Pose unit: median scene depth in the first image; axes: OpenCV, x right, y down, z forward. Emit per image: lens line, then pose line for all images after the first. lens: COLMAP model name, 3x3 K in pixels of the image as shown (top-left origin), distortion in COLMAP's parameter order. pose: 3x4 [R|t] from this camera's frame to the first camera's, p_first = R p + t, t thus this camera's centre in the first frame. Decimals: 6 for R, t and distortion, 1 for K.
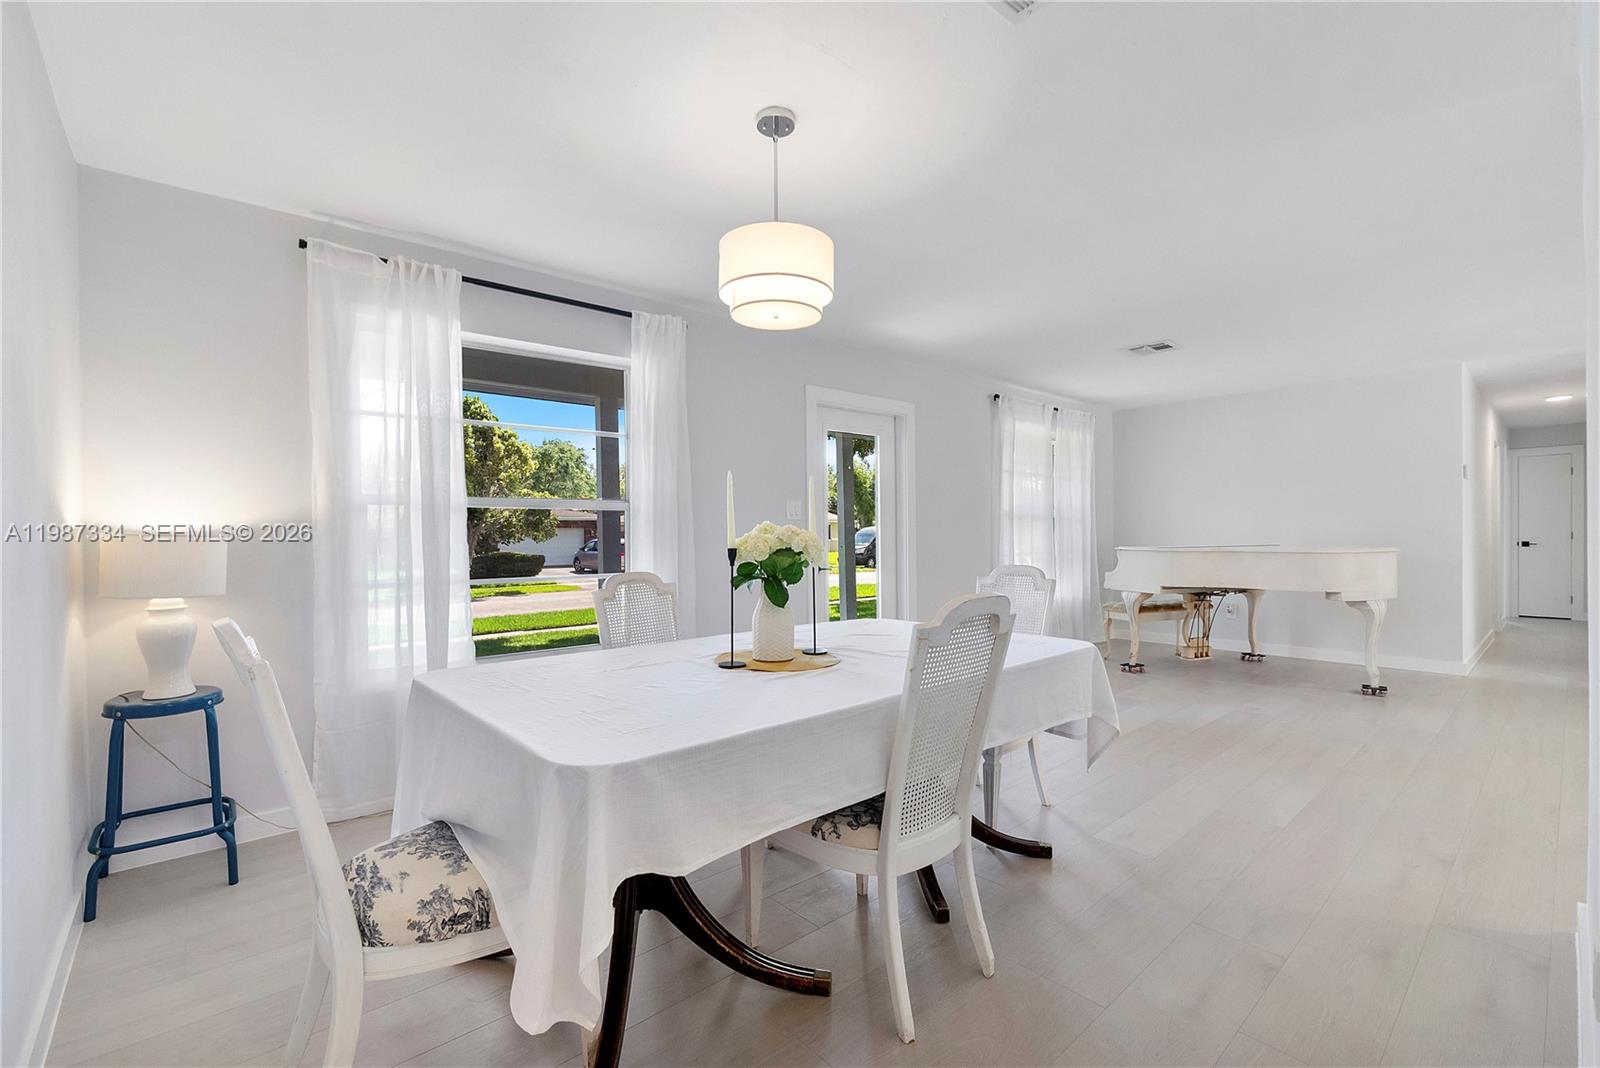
lens RADIAL K [[702.0, 0, 805.5], [0, 702.0, 539.5], [0, 0, 1]] dist [-0.002181, 0.000196]
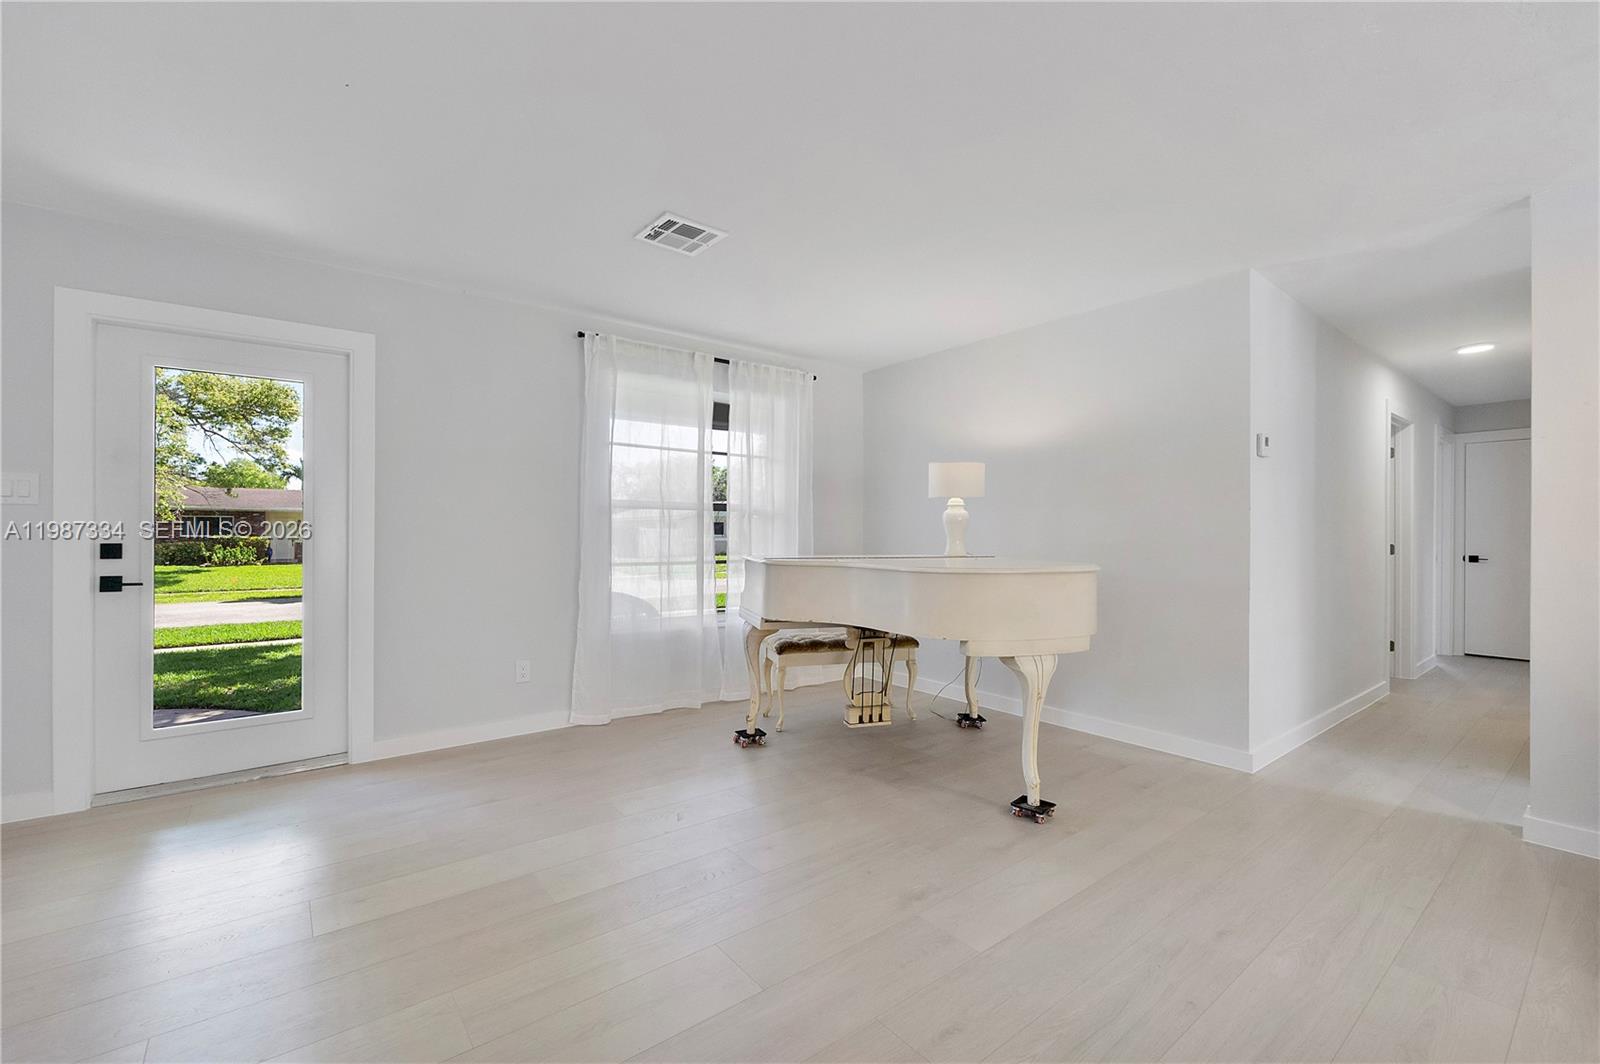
lens RADIAL K [[679.9, 0, 809.4], [0, 679.9, 532.2], [0, 0, 1]] dist [-0.003496, -0.000750]
pose [[0.997904, 0.012740, -0.063447, 0.550297], [-0.013662, 0.999807, -0.014114, -0.003512], [0.063254, 0.014951, 0.997885, 0.349397]]
